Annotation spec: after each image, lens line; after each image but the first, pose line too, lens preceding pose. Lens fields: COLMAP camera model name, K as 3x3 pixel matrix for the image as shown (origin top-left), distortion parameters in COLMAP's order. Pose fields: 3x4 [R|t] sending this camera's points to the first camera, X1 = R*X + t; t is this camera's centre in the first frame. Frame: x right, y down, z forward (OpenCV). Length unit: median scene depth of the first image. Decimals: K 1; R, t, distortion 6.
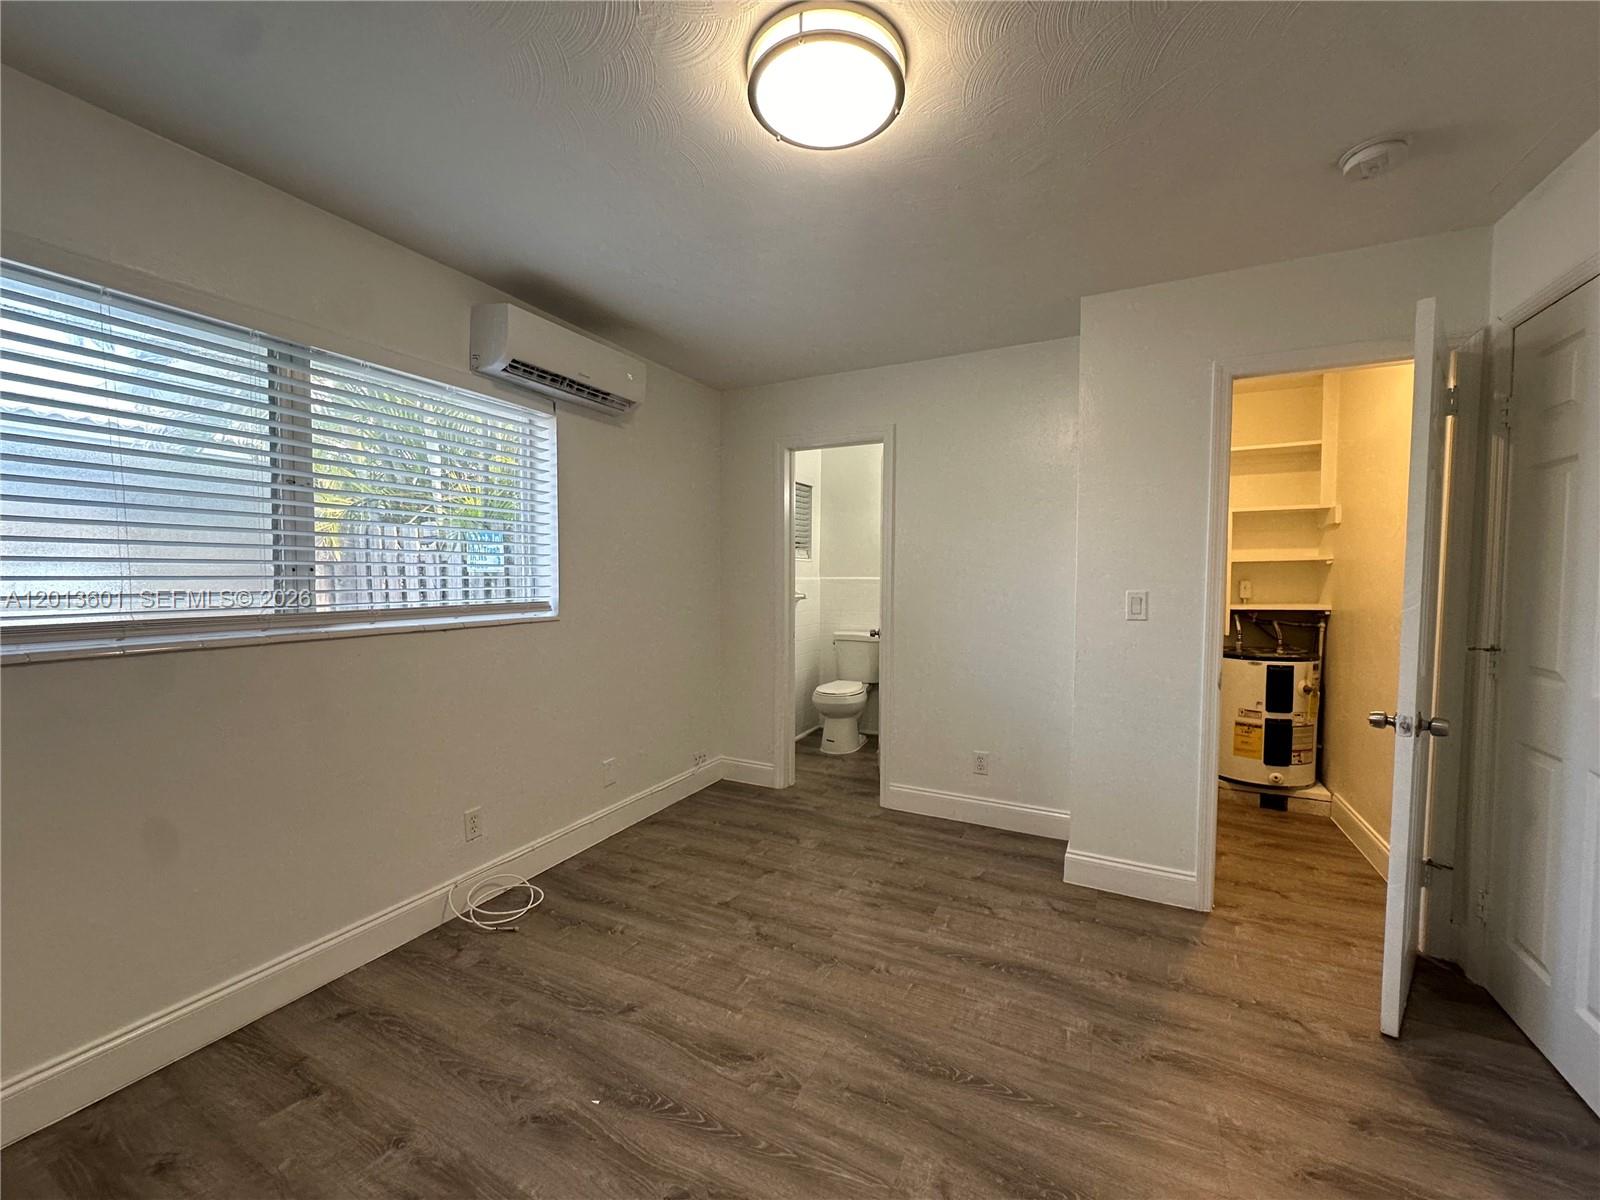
lens RADIAL K [[635.6, 0, 803.0], [0, 635.6, 603.1], [0, 0, 1]] dist [-0.005224, 0.001204]
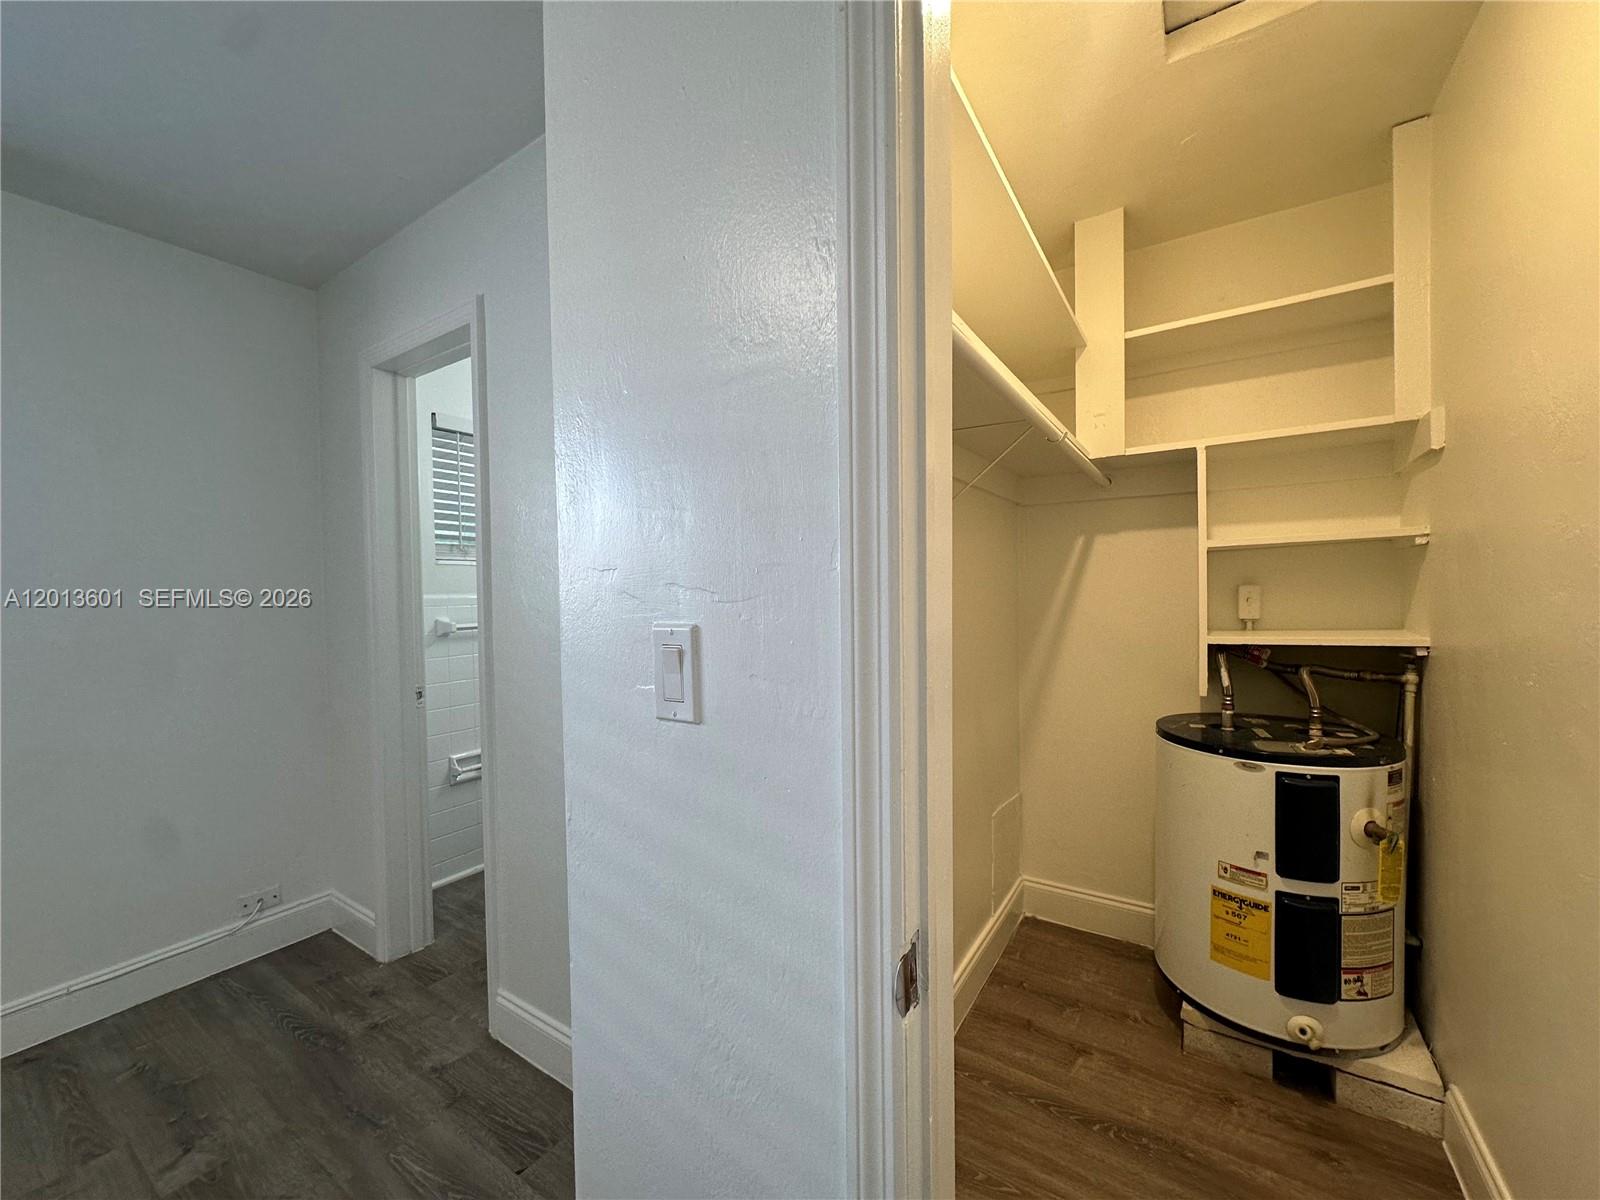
lens RADIAL K [[635.6, 0, 803.6], [0, 635.6, 604.0], [0, 0, 1]] dist [-0.005224, 0.001204]
pose [[0.994369, -0.013266, -0.105135, 0.601485], [0.010940, 0.999683, -0.022670, -0.019480], [0.105403, 0.021393, 0.994200, 0.692896]]
